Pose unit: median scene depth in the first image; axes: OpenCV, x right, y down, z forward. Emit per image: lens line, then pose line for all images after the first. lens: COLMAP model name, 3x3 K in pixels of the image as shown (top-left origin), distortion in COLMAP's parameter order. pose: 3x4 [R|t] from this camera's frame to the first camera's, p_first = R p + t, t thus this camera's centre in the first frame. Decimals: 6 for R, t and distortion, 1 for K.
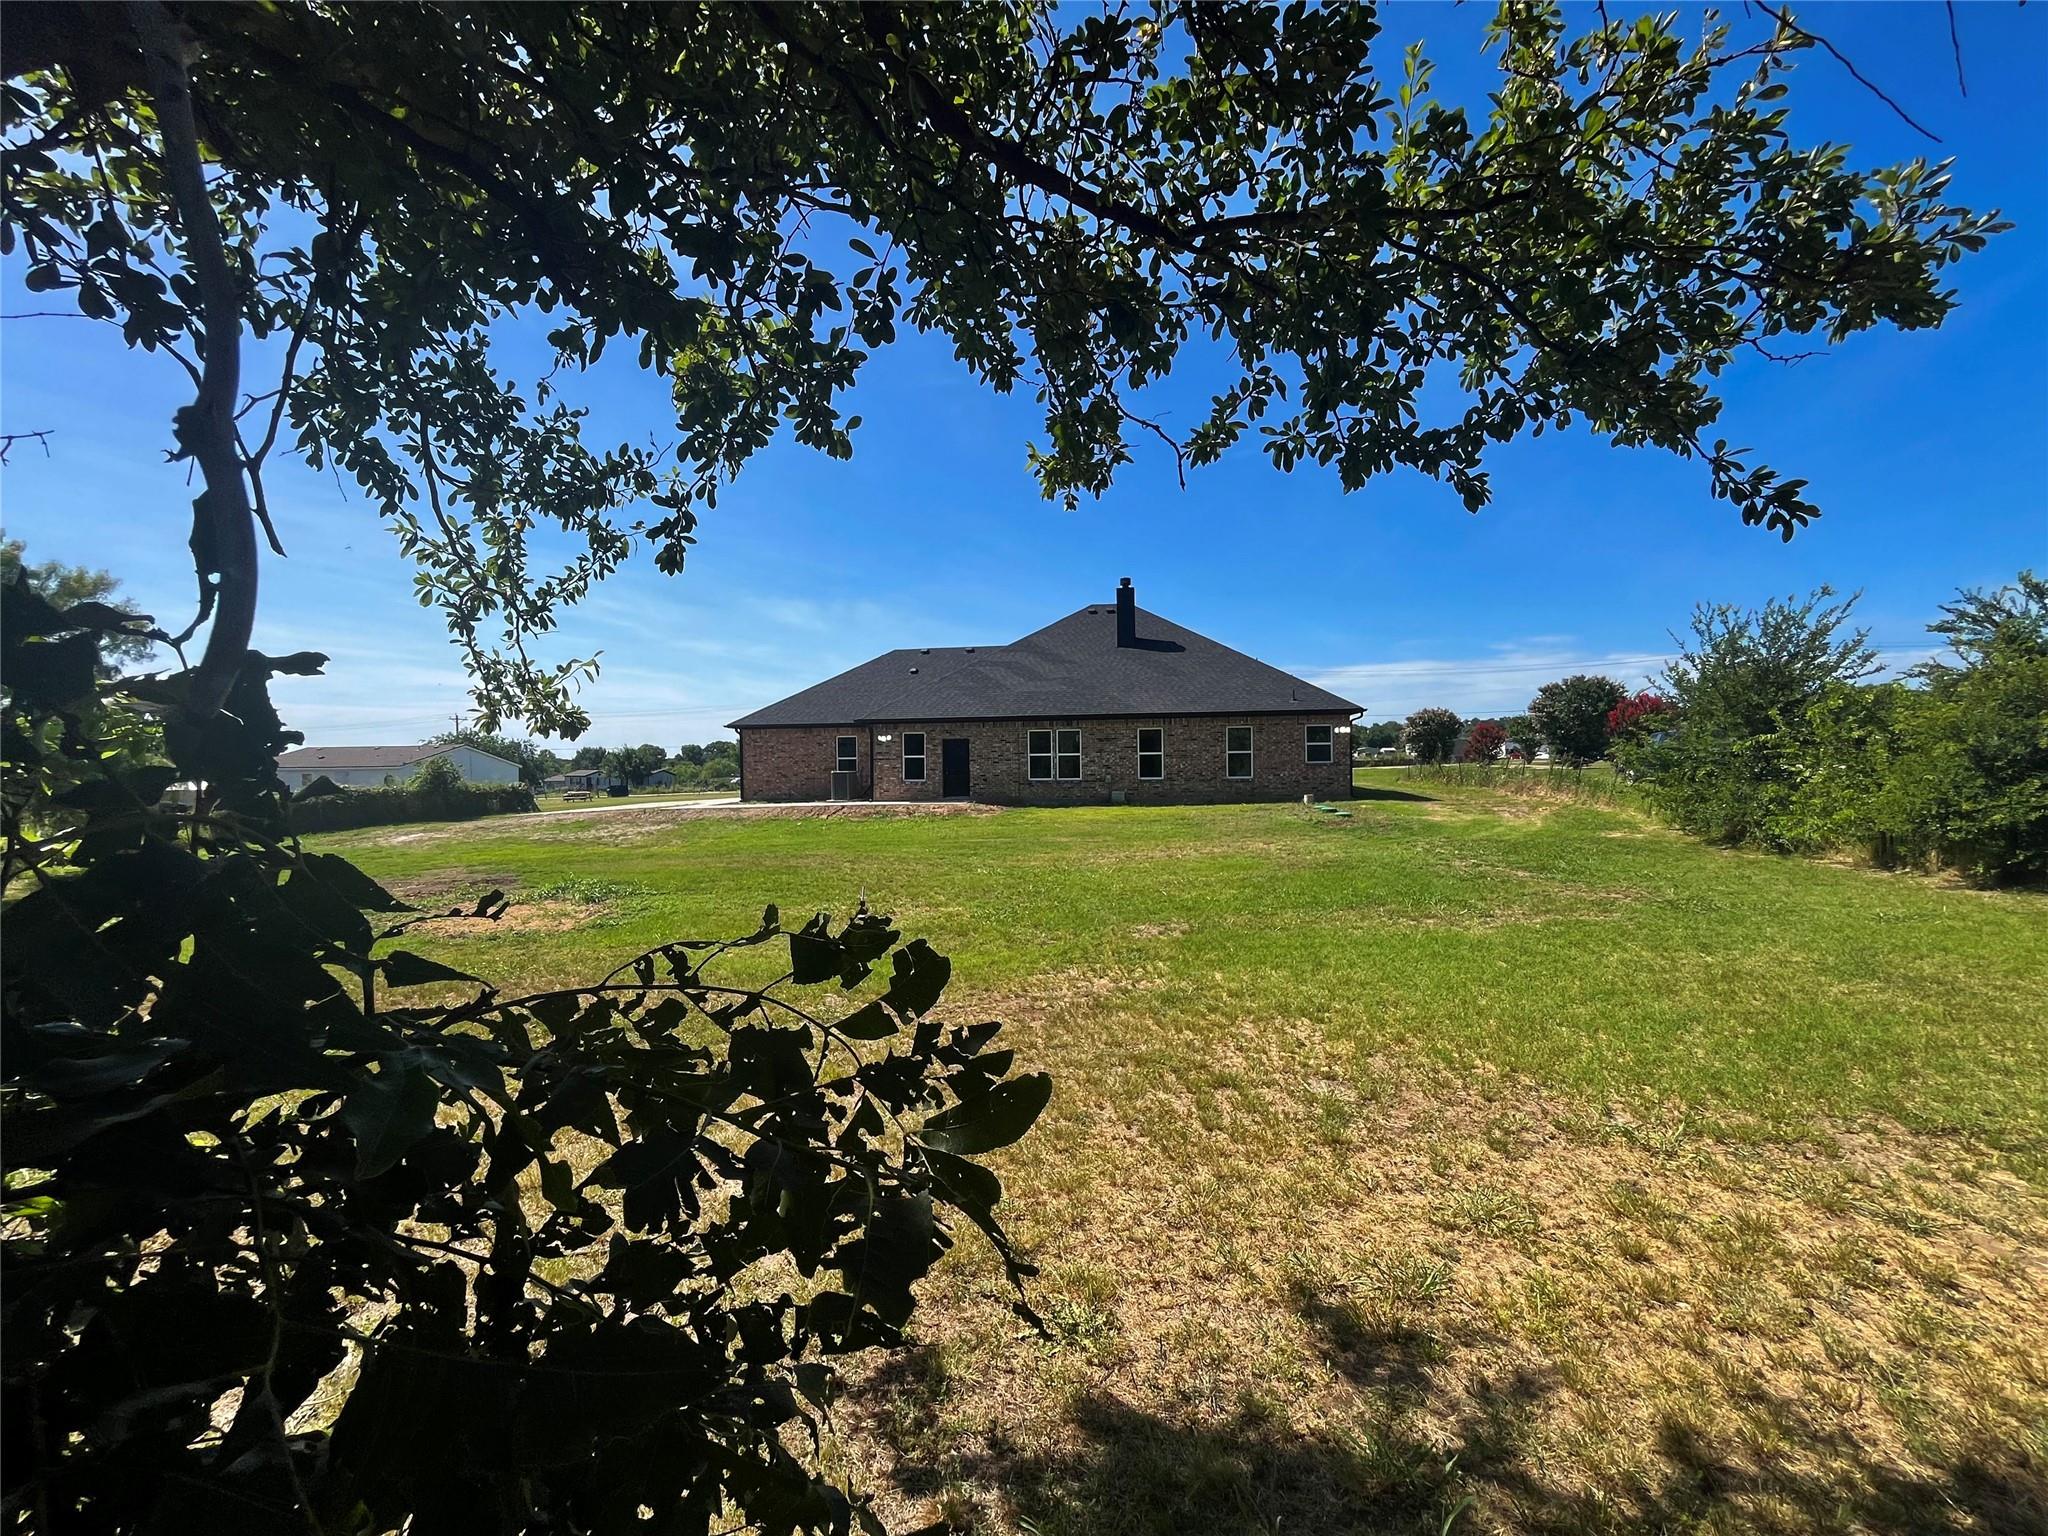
lens RADIAL K [[830.3, 0, 1023.4], [0, 830.3, 768.2], [0, 0, 1]] dist [0.001082, 0.000008]
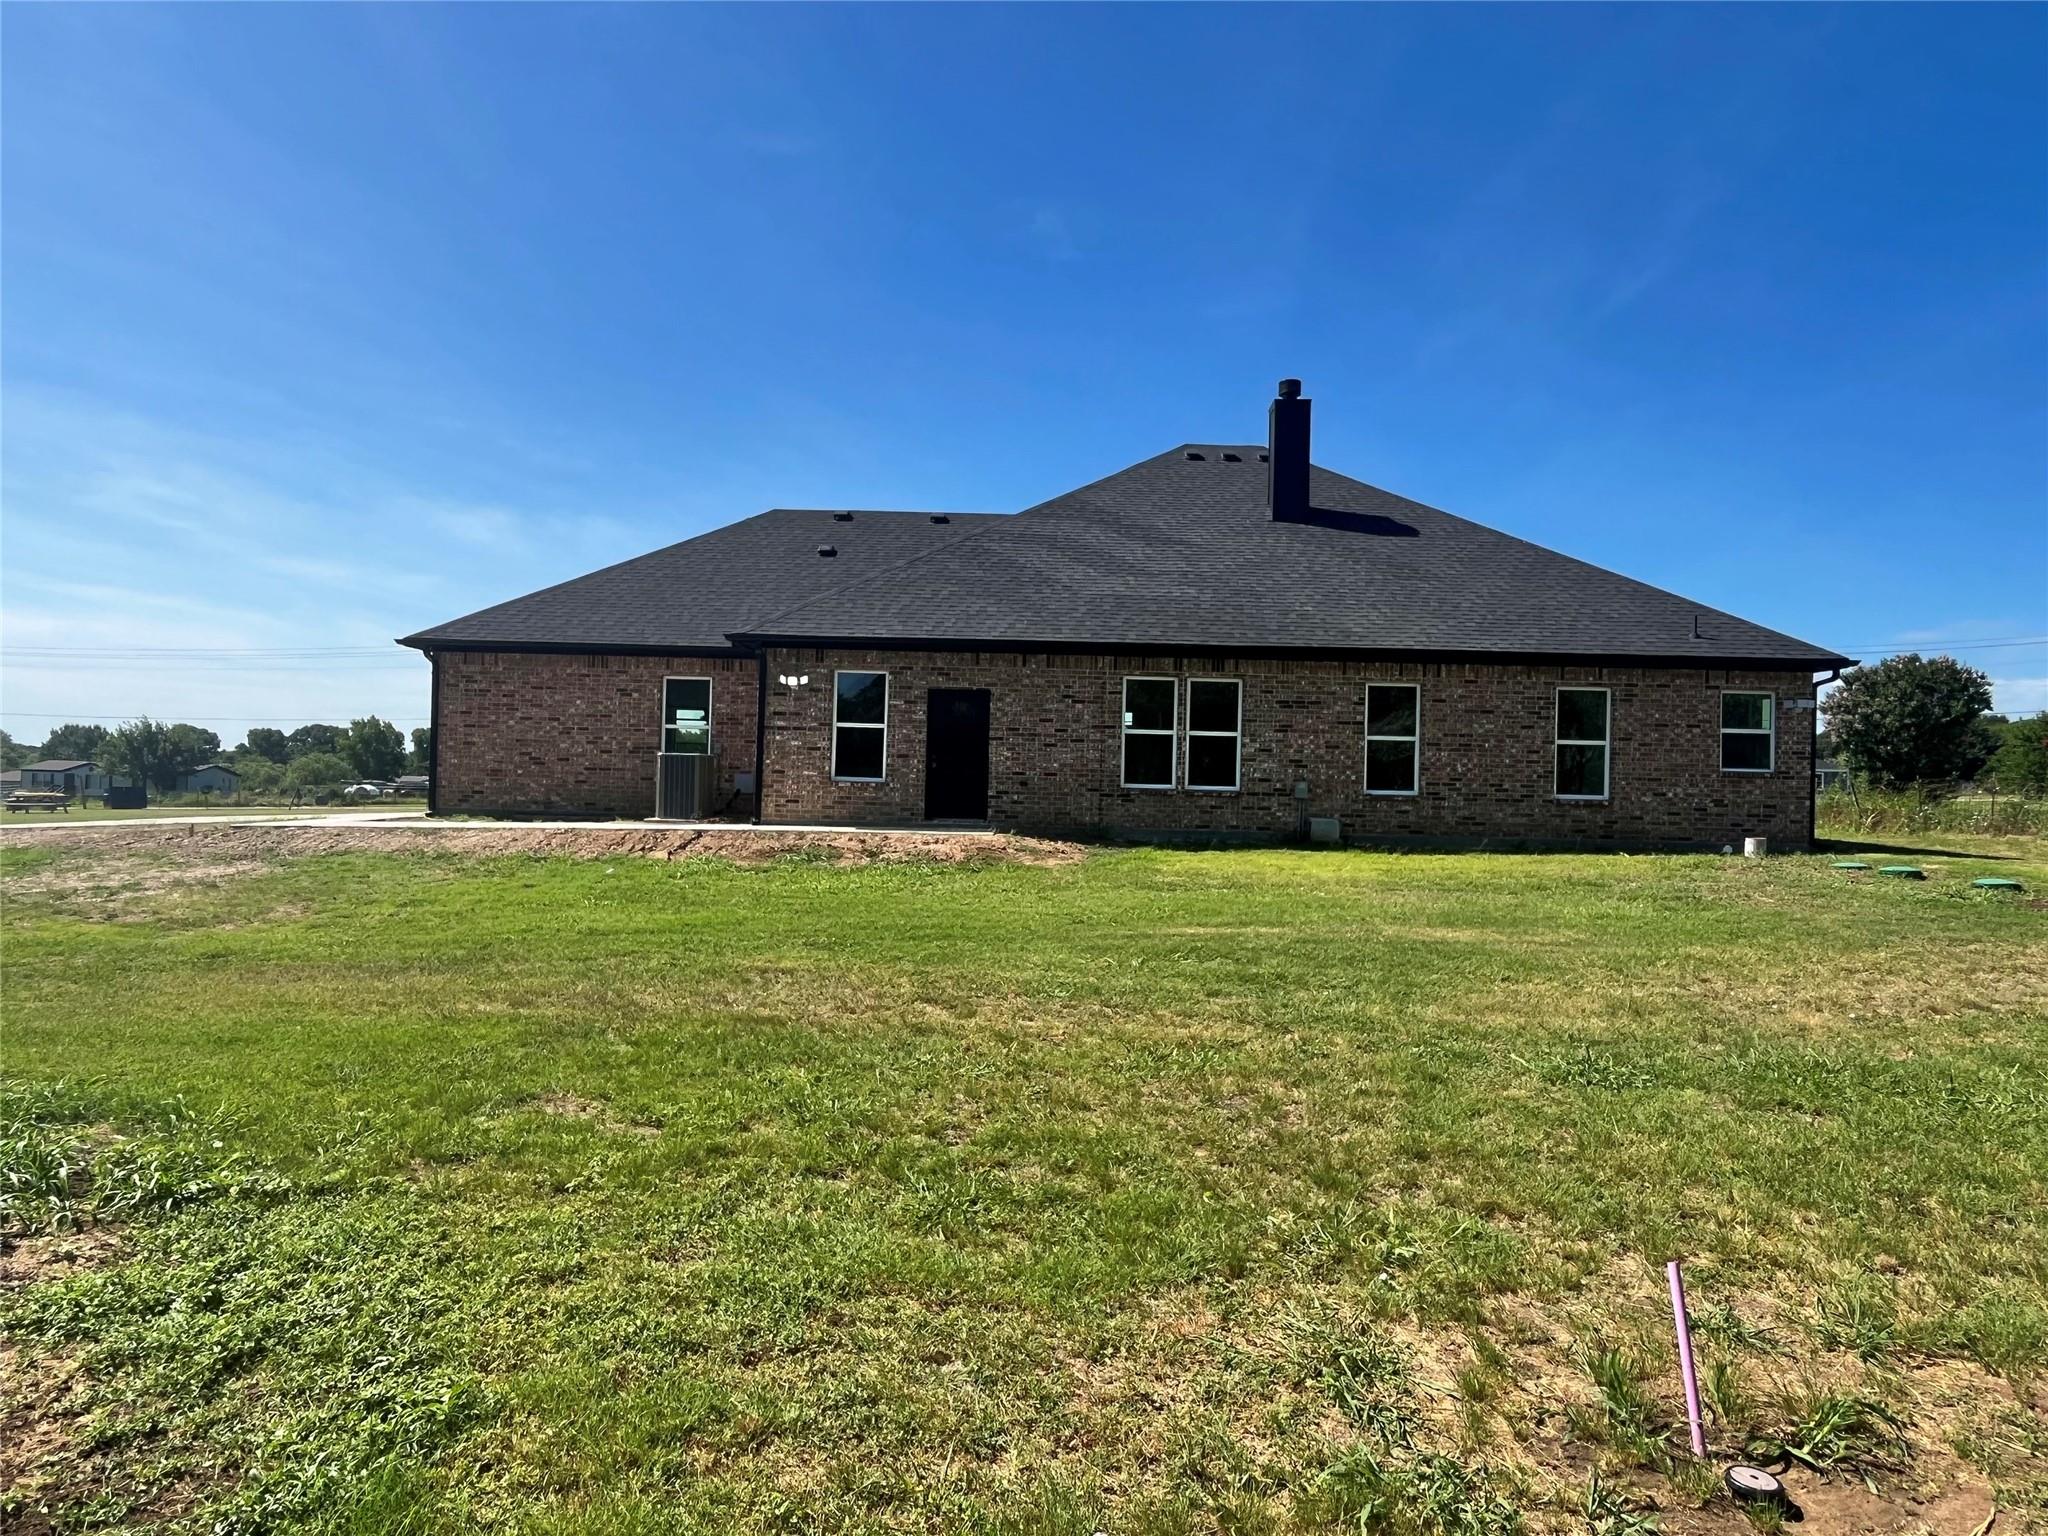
lens RADIAL K [[1295.4, 0, 1020.4], [0, 1295.4, 760.6], [0, 0, 1]] dist [-0.006396, 0.000278]
pose [[0.988053, 0.039487, 0.148967, -0.149052], [-0.035594, 0.998954, -0.028712, 0.021384], [-0.149945, 0.023067, 0.988425, 0.308295]]
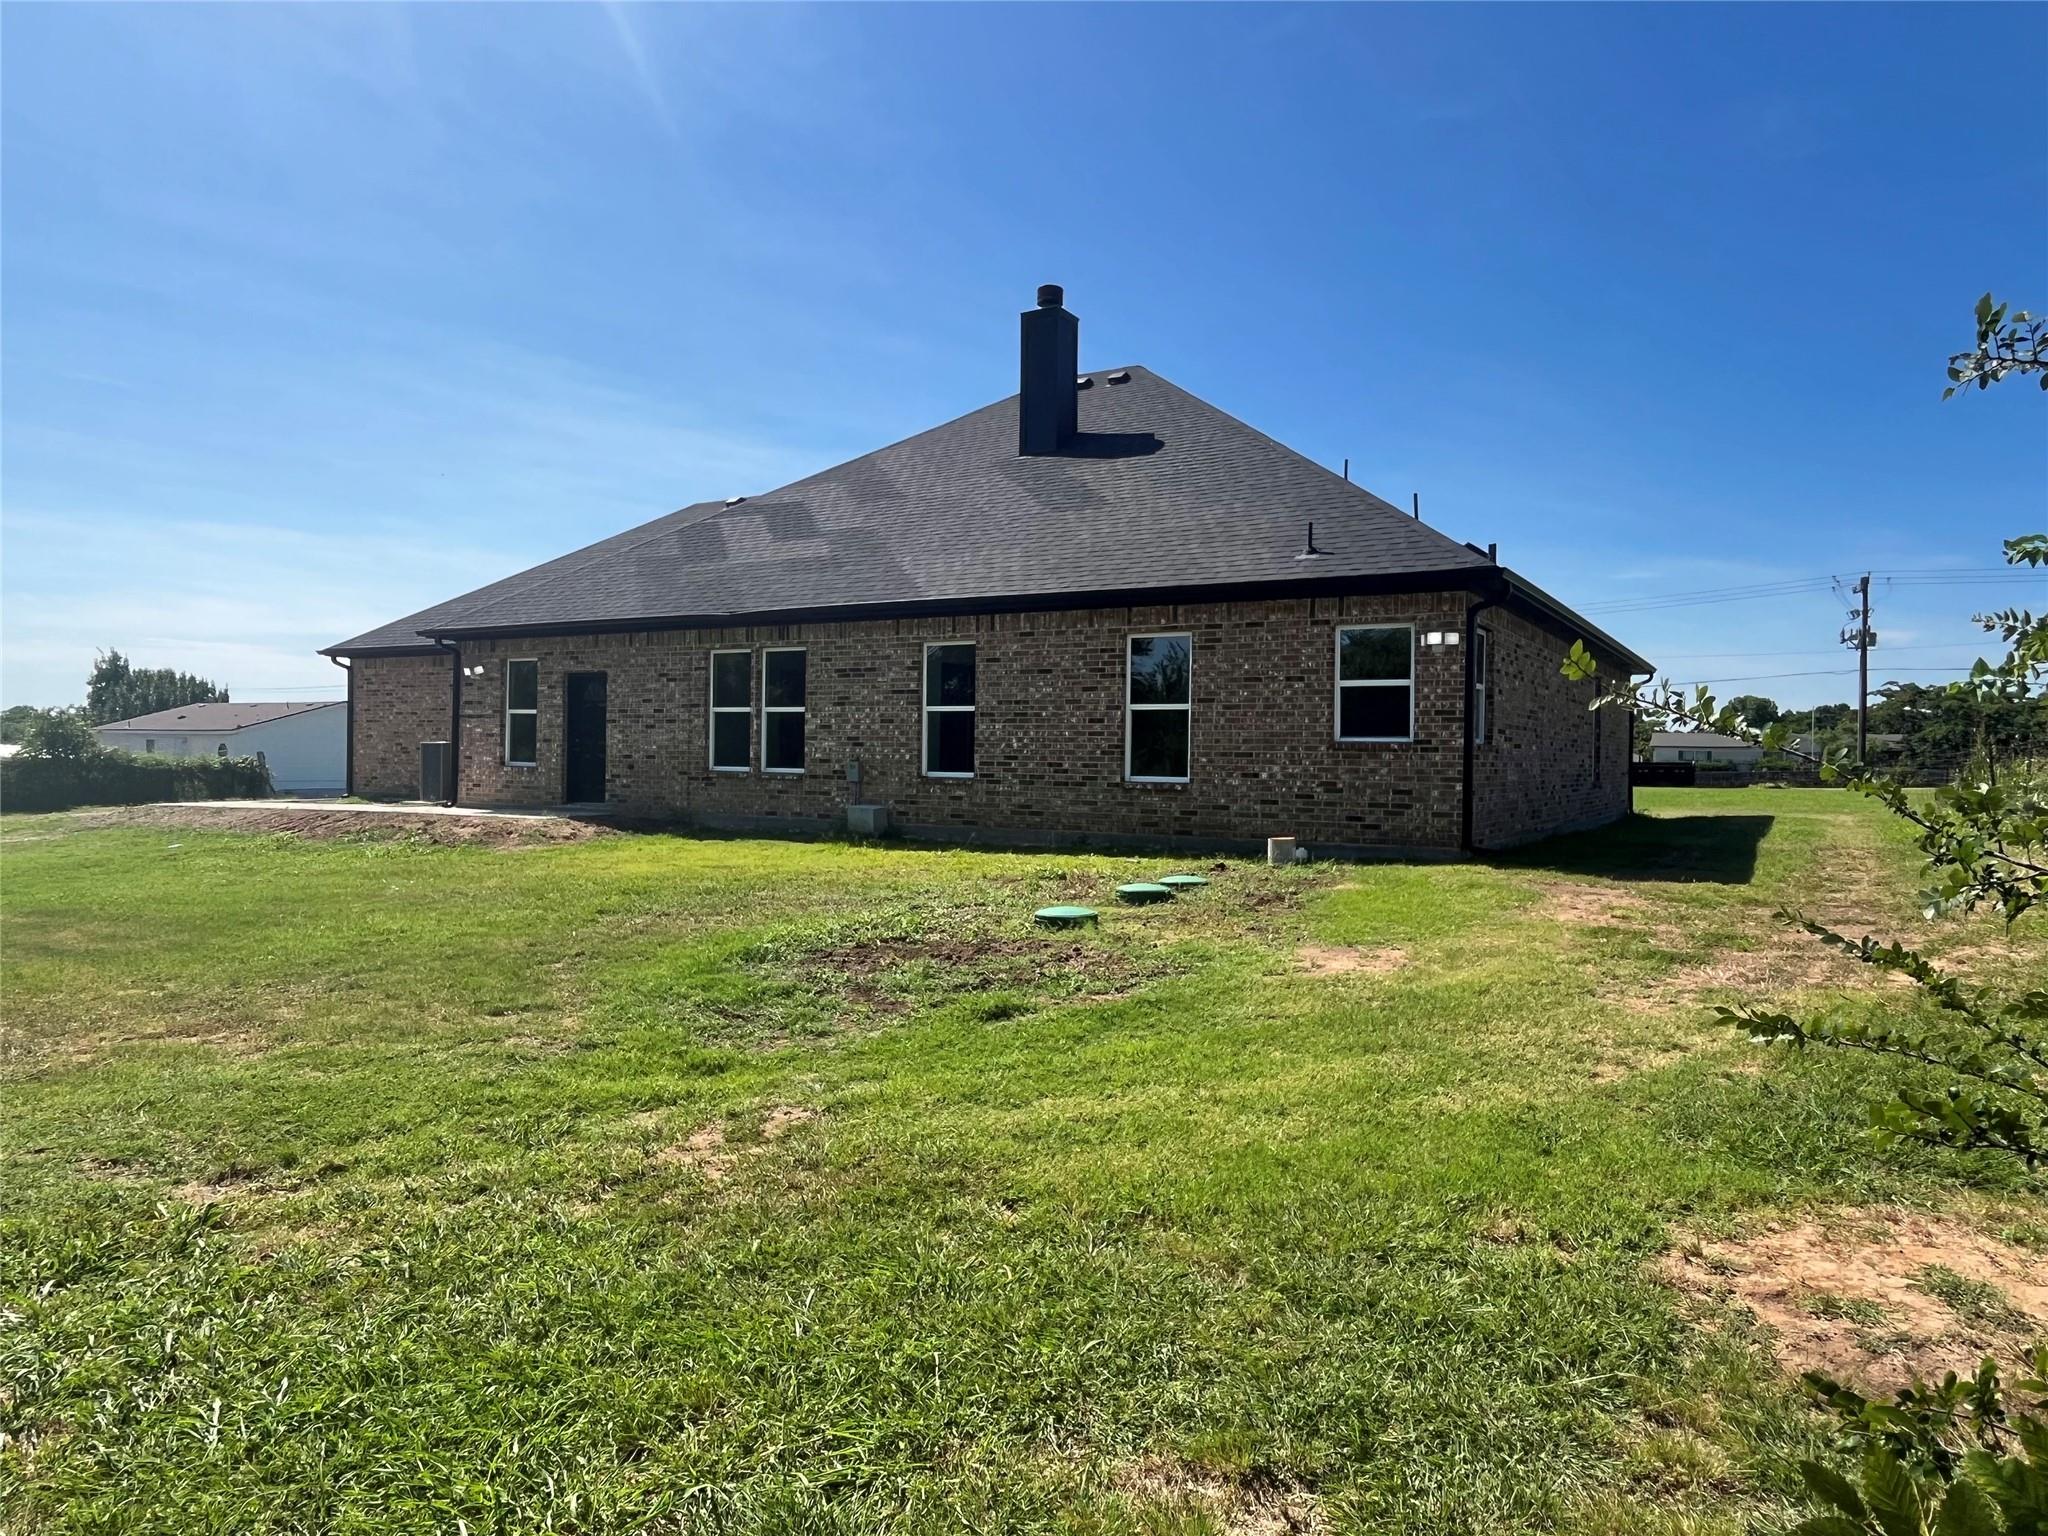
lens RADIAL K [[1295.4, 0, 1025.3], [0, 1295.4, 764.7], [0, 0, 1]] dist [-0.006396, 0.000278]
pose [[0.931555, 0.028439, -0.362486, 0.380804], [-0.029014, 0.999572, 0.003859, 0.004380], [0.362440, 0.006923, 0.931981, 0.440526]]
